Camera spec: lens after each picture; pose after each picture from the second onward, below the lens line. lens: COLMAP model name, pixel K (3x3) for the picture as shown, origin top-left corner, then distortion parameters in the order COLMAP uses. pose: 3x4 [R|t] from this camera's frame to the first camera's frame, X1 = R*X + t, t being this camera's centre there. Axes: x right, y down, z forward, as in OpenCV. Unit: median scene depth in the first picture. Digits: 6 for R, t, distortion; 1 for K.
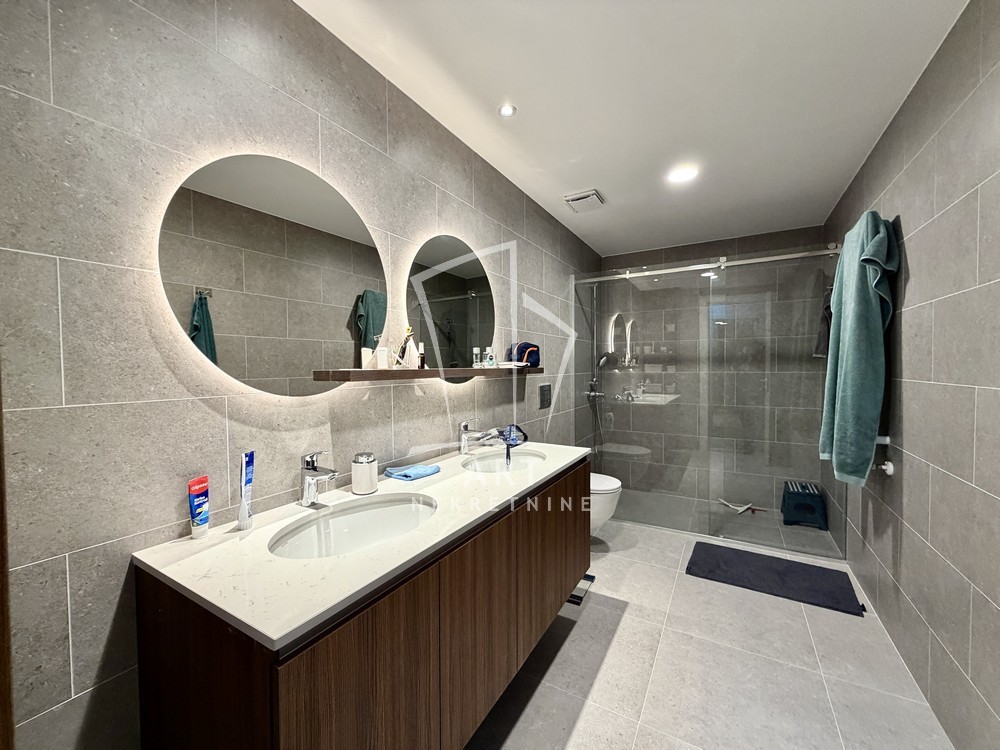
lens RADIAL K [[397.5, 0, 497.9], [0, 397.5, 373.8], [0, 0, 1]] dist [0.002105, -0.000069]
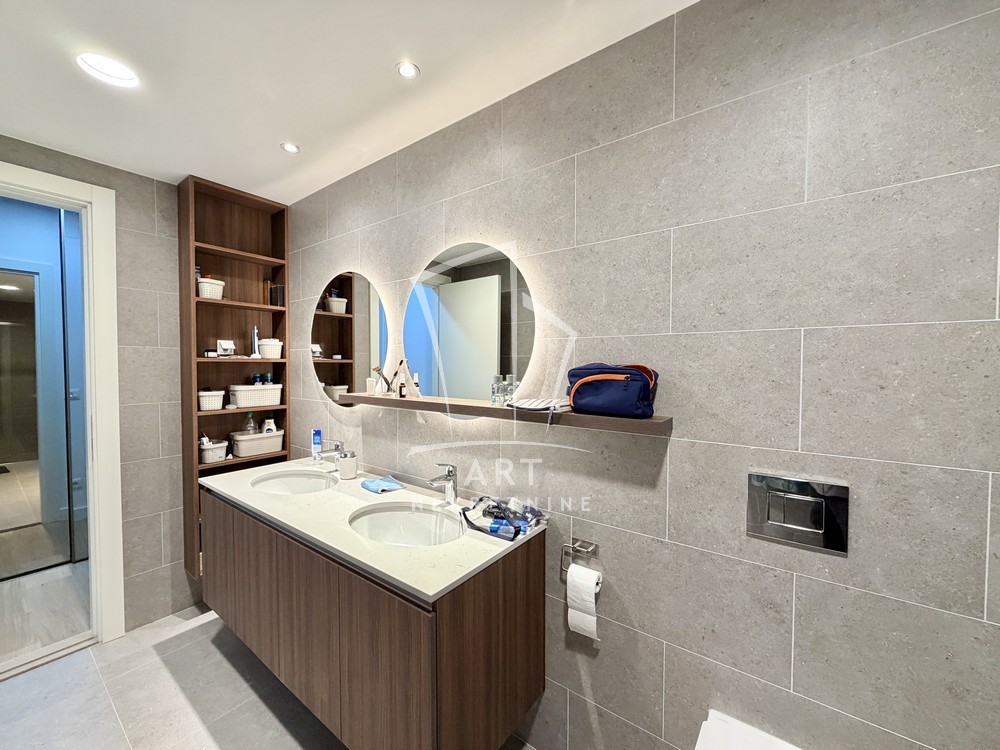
lens RADIAL K [[397.5, 0, 498.9], [0, 397.5, 374.6], [0, 0, 1]] dist [0.002105, -0.000069]
pose [[-0.114249, 0.034872, -0.992840, 0.877413], [-0.021108, 0.999073, 0.037520, -0.125159], [0.993228, 0.025243, -0.113407, 1.436345]]
